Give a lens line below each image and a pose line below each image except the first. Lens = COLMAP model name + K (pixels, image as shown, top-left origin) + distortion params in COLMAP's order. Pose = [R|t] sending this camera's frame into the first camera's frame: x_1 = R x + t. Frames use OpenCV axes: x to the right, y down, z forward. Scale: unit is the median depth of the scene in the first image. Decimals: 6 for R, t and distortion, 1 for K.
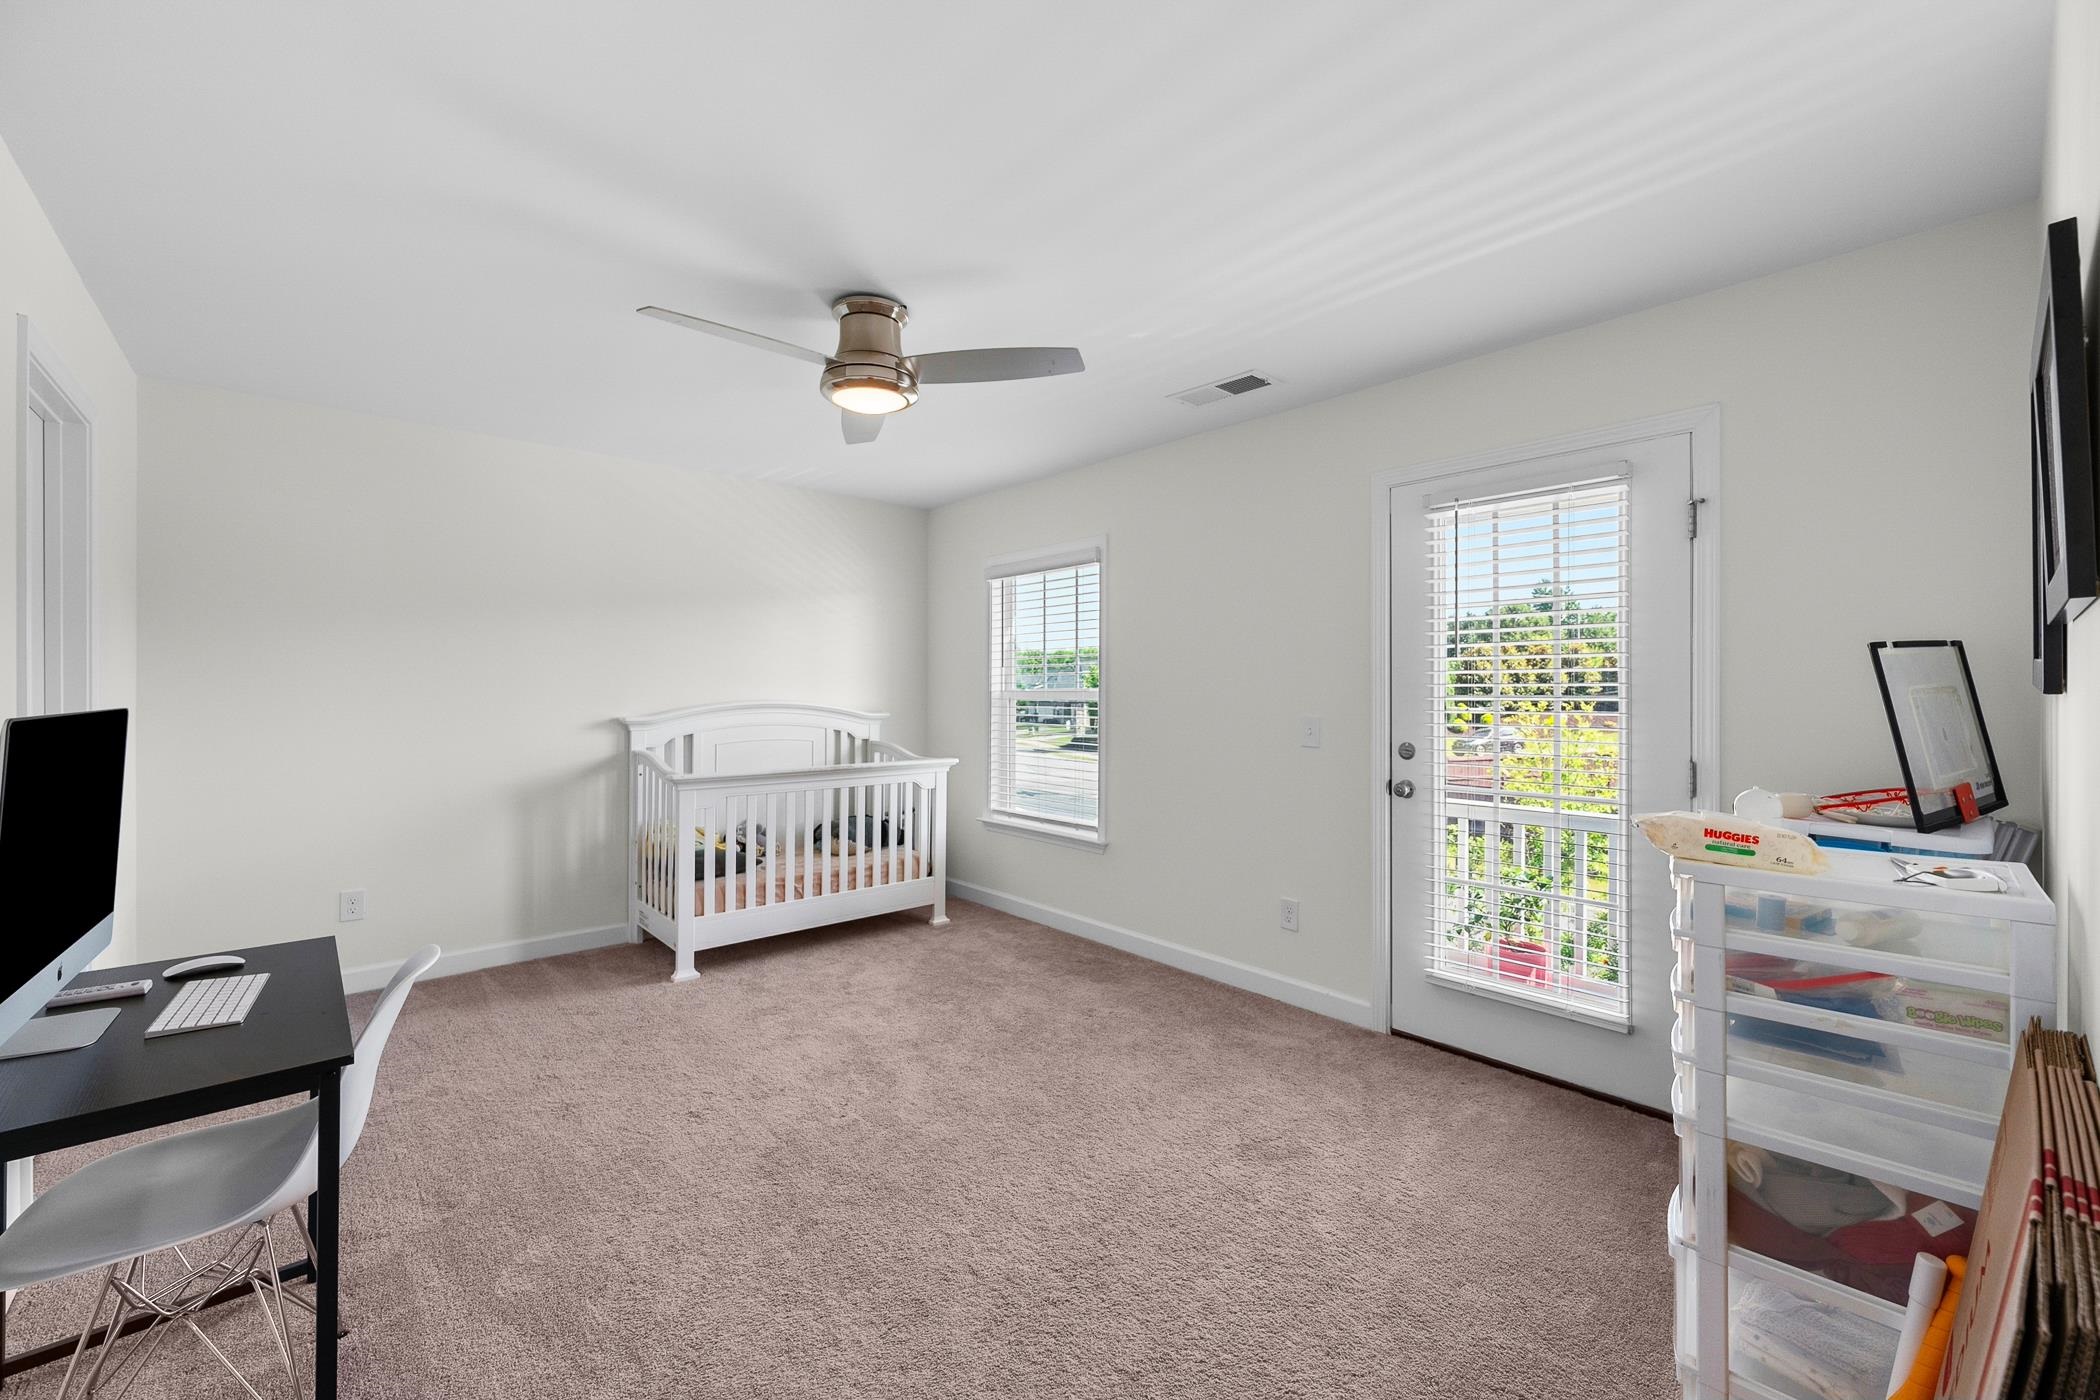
lens RADIAL K [[835.8, 0, 1050.0], [0, 835.8, 700.0], [0, 0, 1]] dist [-0.000112, -0.000017]
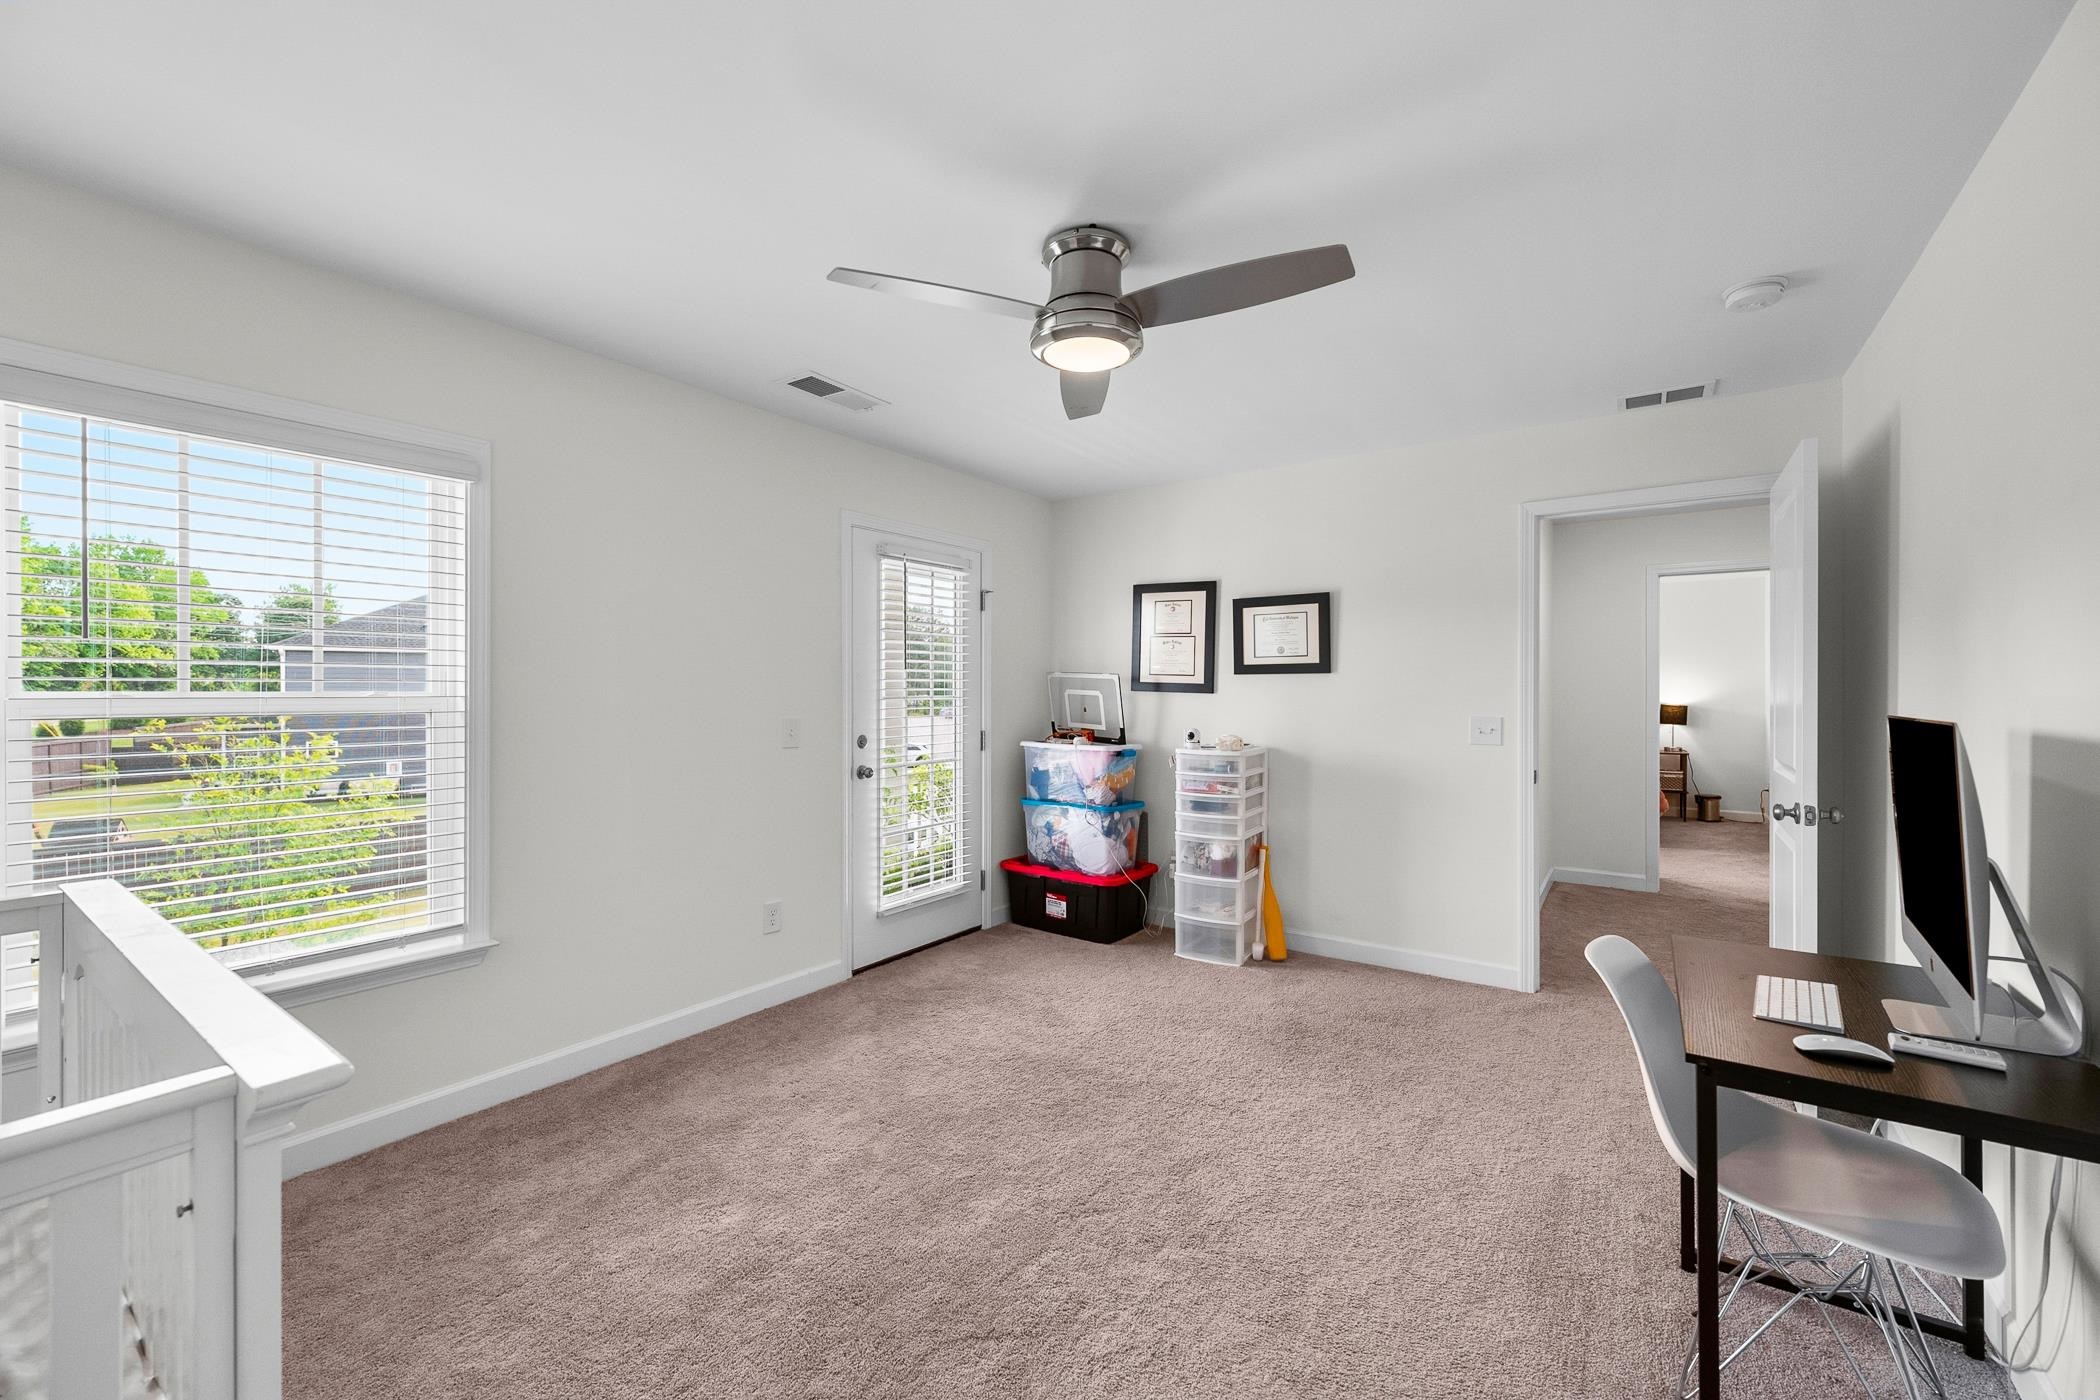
lens RADIAL K [[835.8, 0, 1050.0], [0, 835.8, 700.0], [0, 0, 1]] dist [-0.000112, -0.000017]
pose [[-0.226701, -0.015559, 0.973840, -0.827507], [0.007281, 0.999817, 0.017669, -0.020138], [-0.973937, 0.011097, -0.226546, 0.984263]]
